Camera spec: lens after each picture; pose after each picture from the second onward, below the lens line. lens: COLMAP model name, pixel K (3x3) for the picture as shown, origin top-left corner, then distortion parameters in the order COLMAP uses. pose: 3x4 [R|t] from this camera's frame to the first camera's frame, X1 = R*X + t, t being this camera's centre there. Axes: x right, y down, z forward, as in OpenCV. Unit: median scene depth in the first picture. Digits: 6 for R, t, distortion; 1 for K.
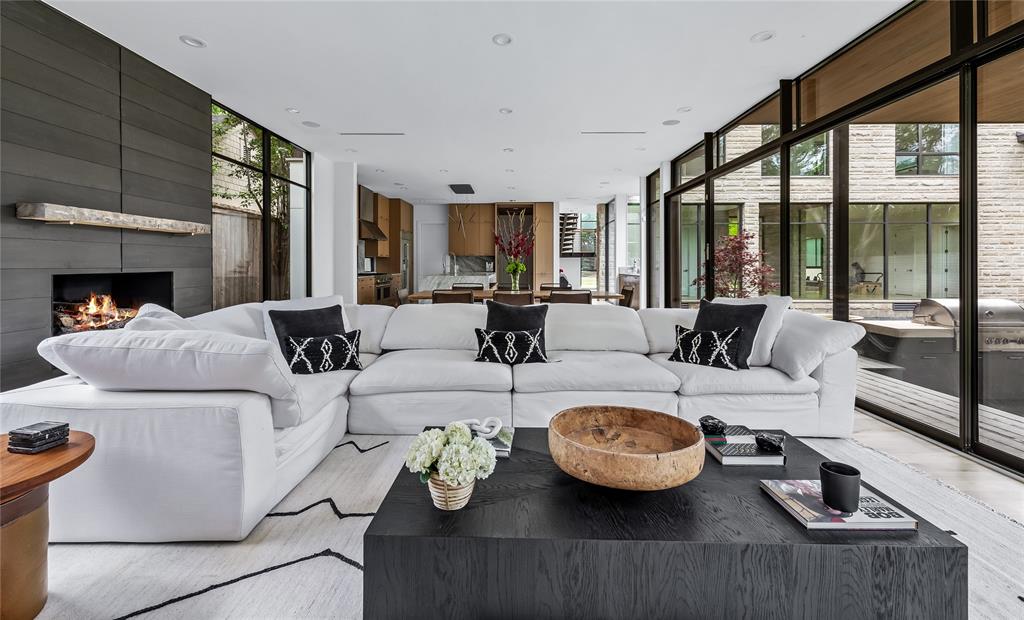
lens RADIAL K [[436.1, 0, 509.4], [0, 436.1, 263.9], [0, 0, 1]] dist [0.007379, -0.000898]
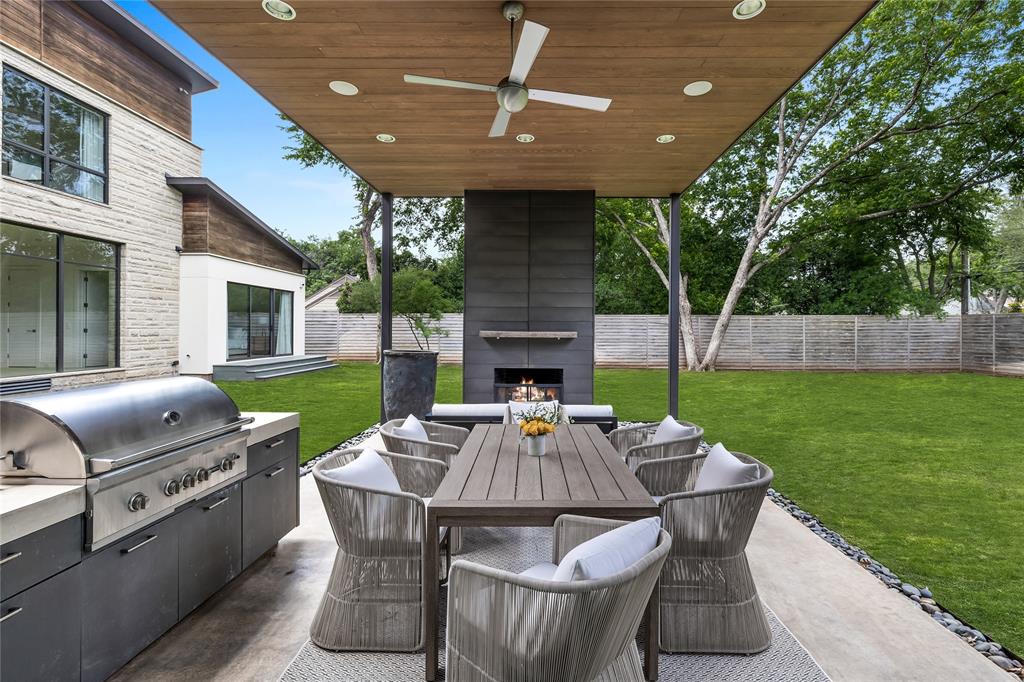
lens RADIAL K [[442.3, 0, 535.6], [0, 442.3, 329.9], [0, 0, 1]] dist [-0.000024, 0.000082]
pose [[-0.001927, -0.000331, 0.999998, 0.428517], [-0.005285, 0.999986, 0.000321, 0.018078], [-0.999984, -0.005285, -0.001928, 0.418148]]
